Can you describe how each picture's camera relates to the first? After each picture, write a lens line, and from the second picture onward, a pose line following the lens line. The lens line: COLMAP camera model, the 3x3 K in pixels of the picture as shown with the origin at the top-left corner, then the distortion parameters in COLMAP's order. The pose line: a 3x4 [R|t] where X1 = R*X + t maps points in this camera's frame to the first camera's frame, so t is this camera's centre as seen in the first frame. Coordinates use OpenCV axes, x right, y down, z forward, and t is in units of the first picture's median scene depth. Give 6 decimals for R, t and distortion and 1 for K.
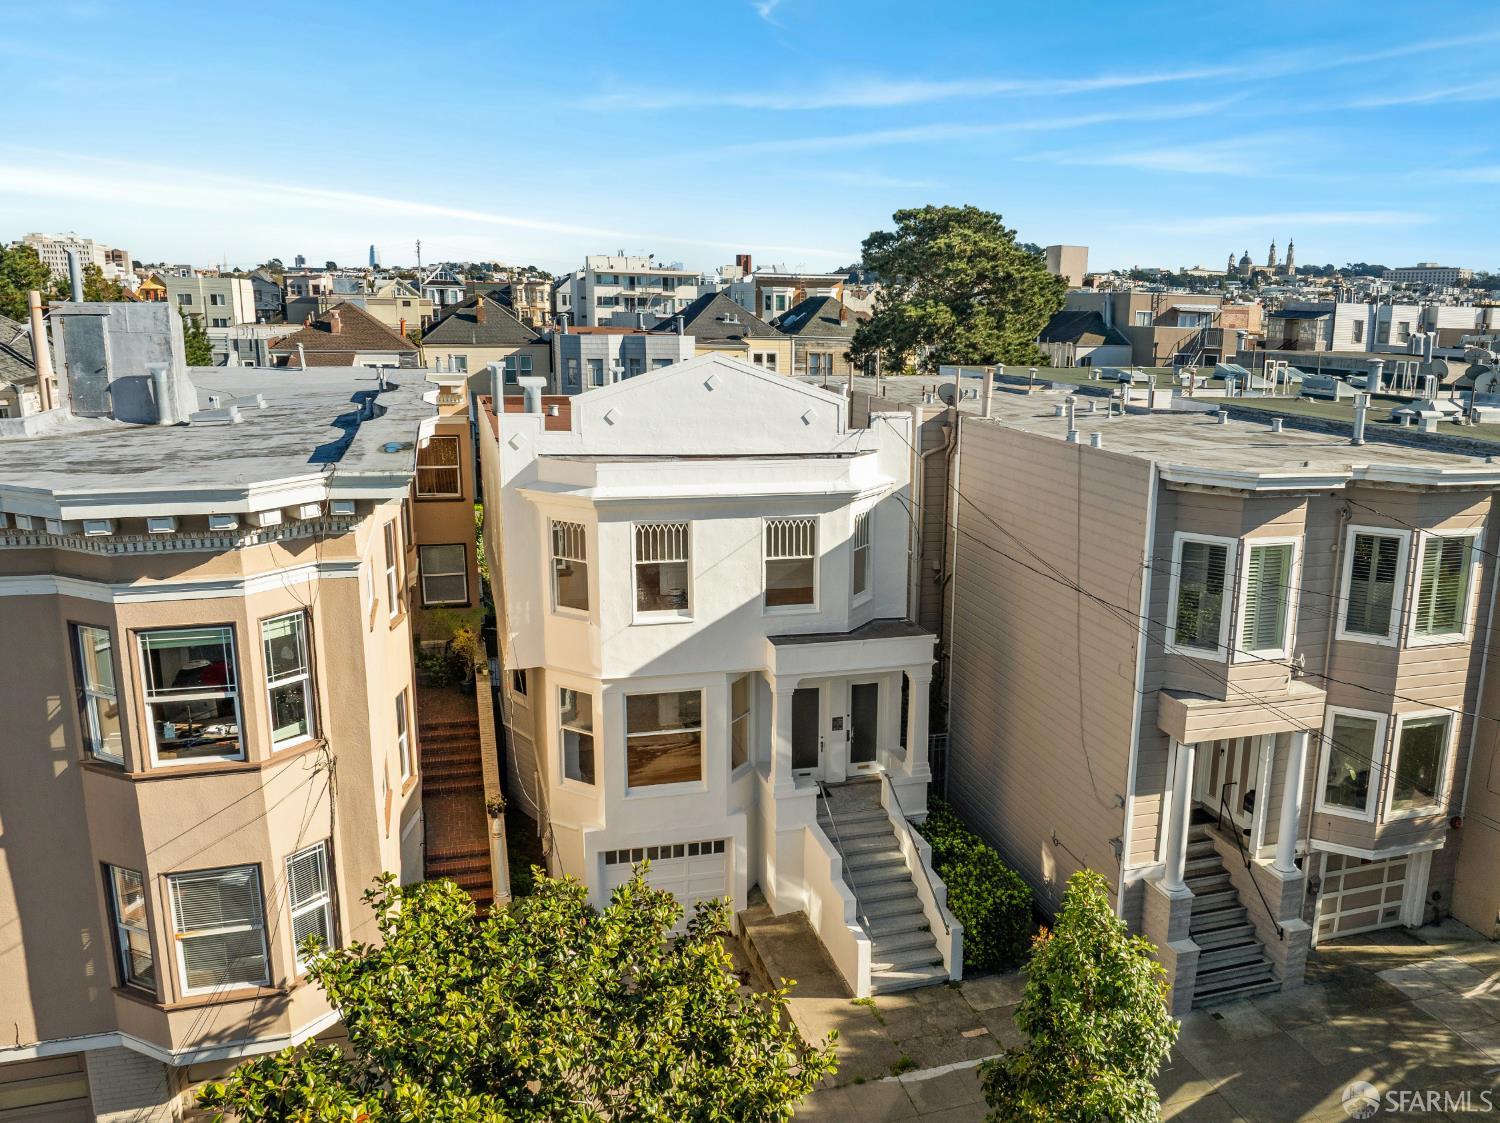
lens RADIAL K [[1115.6, 0, 787.3], [0, 1115.6, 557.4], [0, 0, 1]] dist [-0.036382, 0.001049]
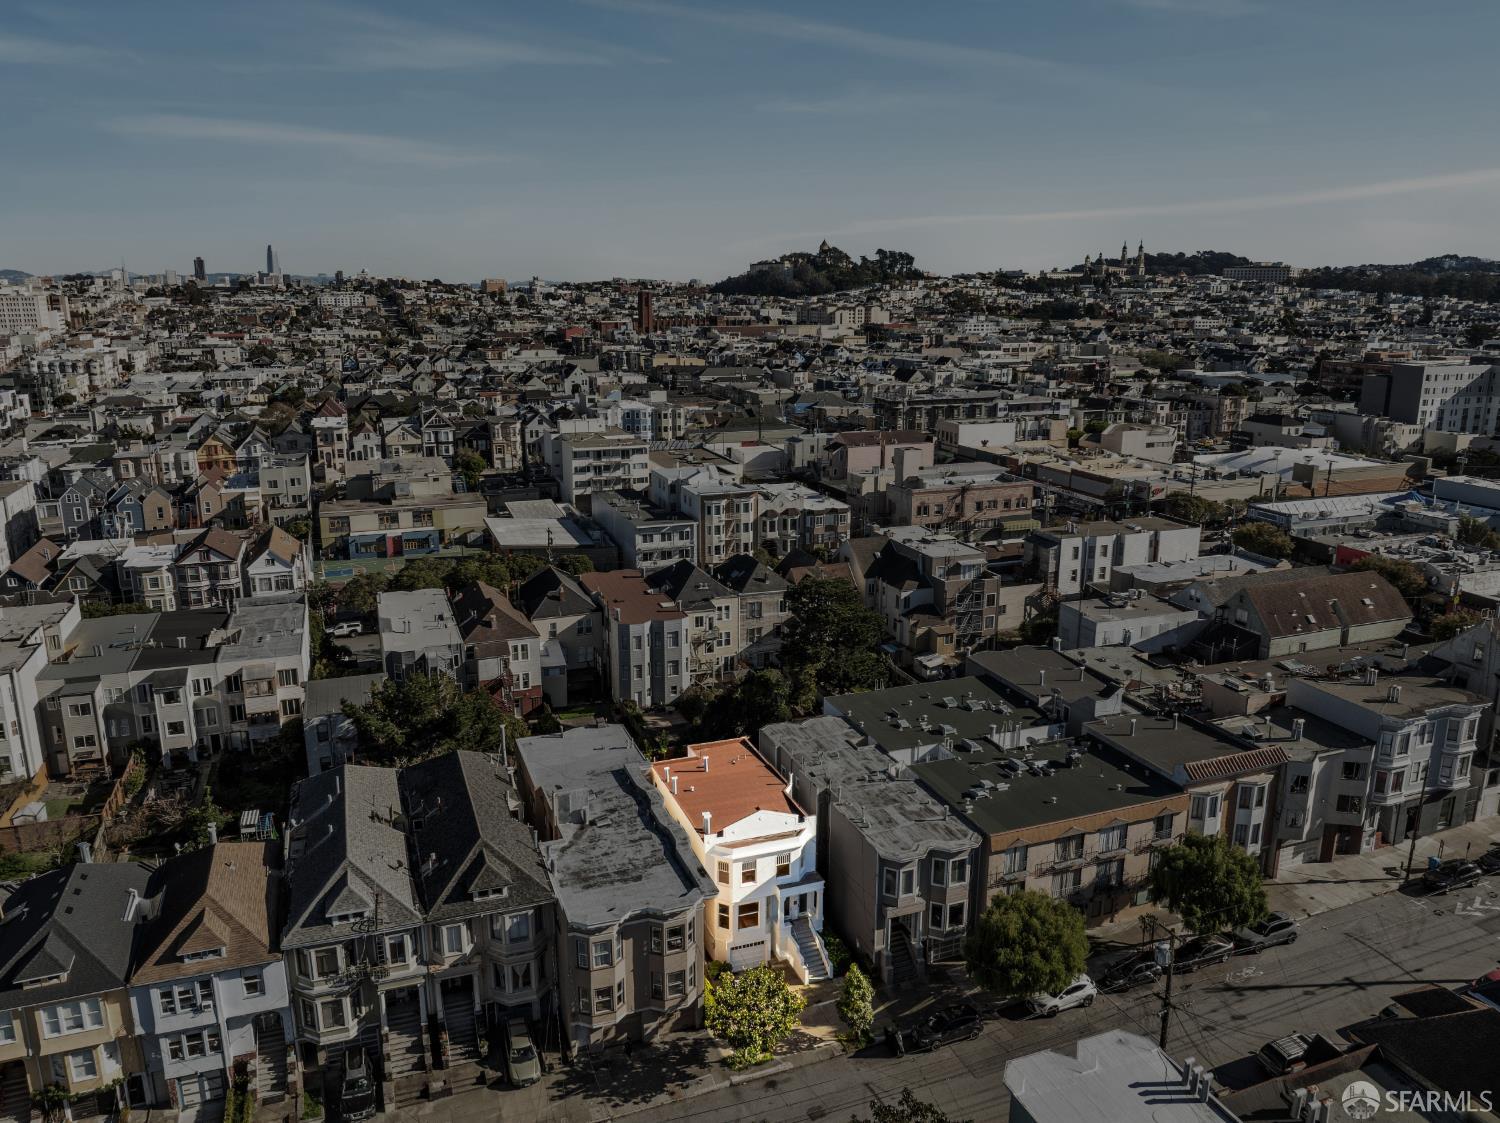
lens RADIAL K [[1061.1, 0, 773.0], [0, 1061.1, 598.0], [0, 0, 1]] dist [-0.030920, -0.004627]
pose [[0.996010, -0.024179, 0.085908, -0.291755], [0.018654, 0.997740, 0.064550, -1.037976], [-0.087274, -0.062690, 0.994210, -2.238718]]
